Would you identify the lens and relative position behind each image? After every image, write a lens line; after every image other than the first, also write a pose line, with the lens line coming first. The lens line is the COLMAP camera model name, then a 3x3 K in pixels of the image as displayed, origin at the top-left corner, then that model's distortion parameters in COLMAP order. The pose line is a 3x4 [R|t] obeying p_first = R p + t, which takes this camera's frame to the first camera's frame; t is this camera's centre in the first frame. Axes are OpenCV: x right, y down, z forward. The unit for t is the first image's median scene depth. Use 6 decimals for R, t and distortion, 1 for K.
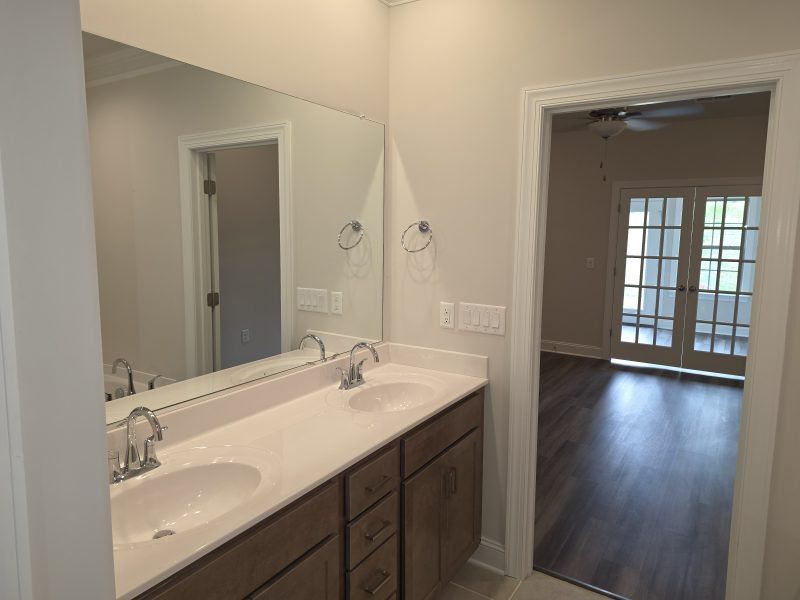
lens RADIAL K [[529.2, 0, 400.0], [0, 529.2, 300.0], [0, 0, 1]] dist [0.029776, -0.006922]
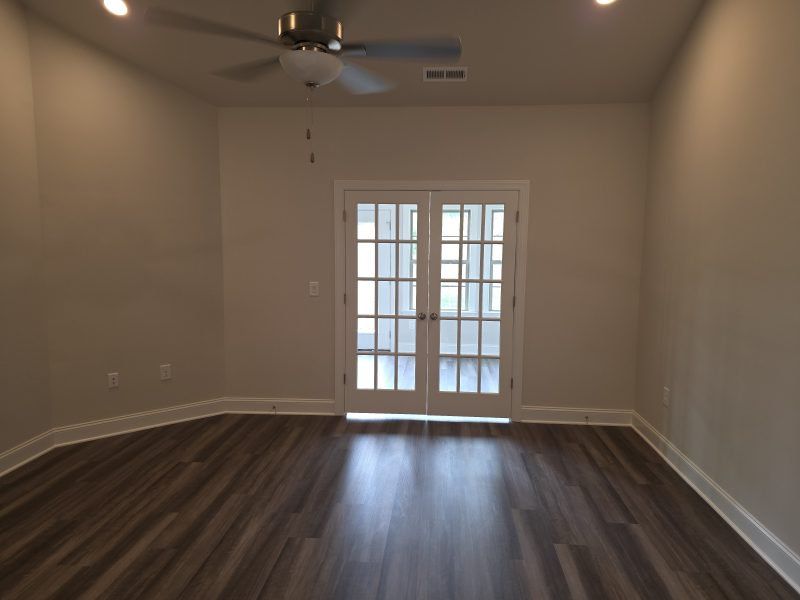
lens RADIAL K [[529.2, 0, 400.0], [0, 529.2, 300.0], [0, 0, 1]] dist [0.029776, -0.006922]
pose [[0.885370, -0.050482, 0.462138, 0.130183], [0.060980, 0.998109, -0.007798, -0.043273], [-0.460870, 0.035085, 0.886774, 0.305756]]
